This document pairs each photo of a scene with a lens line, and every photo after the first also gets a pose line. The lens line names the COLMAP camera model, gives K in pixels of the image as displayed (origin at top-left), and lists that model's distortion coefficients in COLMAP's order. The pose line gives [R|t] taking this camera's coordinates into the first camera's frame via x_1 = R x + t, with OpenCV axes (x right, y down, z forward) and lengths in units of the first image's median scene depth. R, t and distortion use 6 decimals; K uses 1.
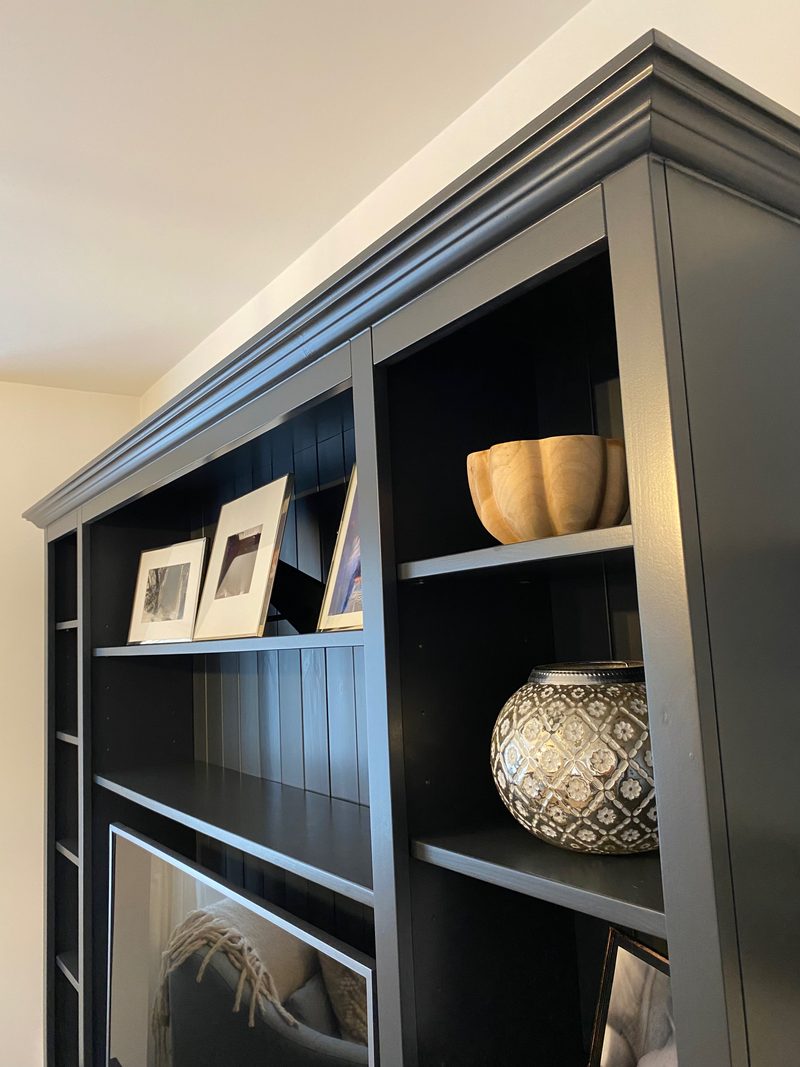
lens RADIAL K [[799.3, 0, 400.0], [0, 799.3, 533.5], [0, 0, 1]] dist [0.030680, -0.054877]
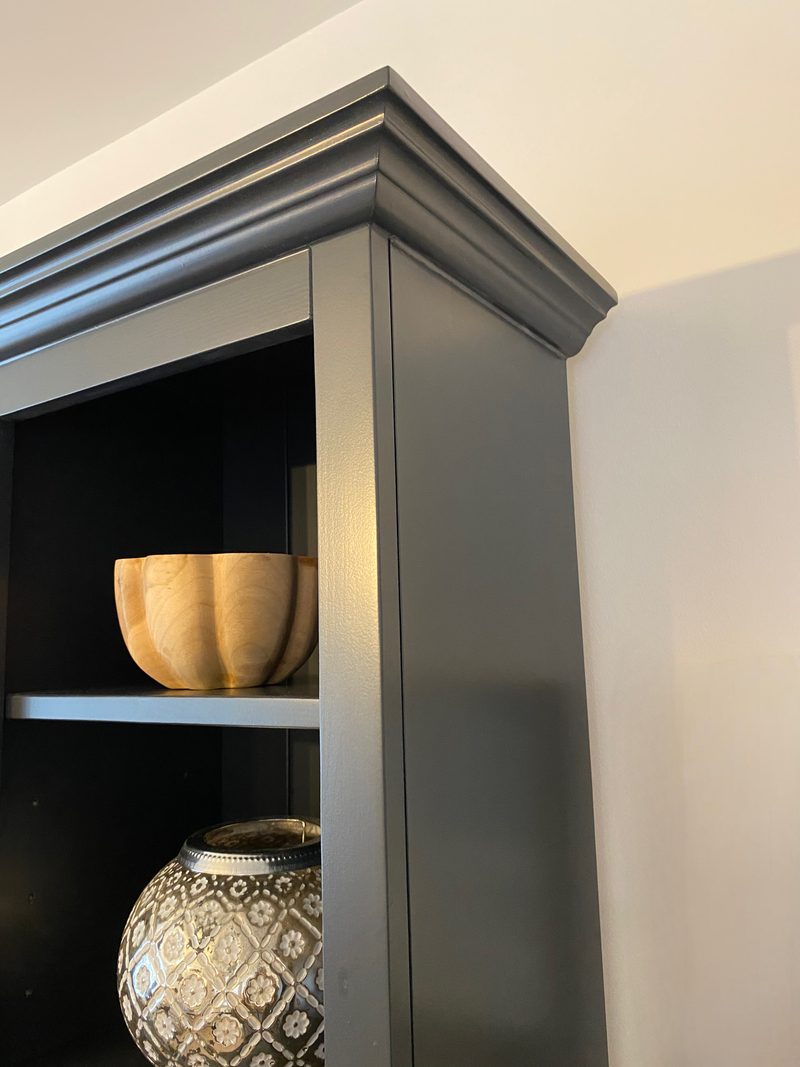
lens RADIAL K [[834.1, 0, 400.0], [0, 834.1, 533.5], [0, 0, 1]] dist [0.003046, -0.007503]
pose [[0.932309, 0.078021, 0.353148, 0.059049], [-0.062284, 0.996501, -0.055728, -0.105029], [-0.356260, 0.029961, 0.933906, 0.195264]]
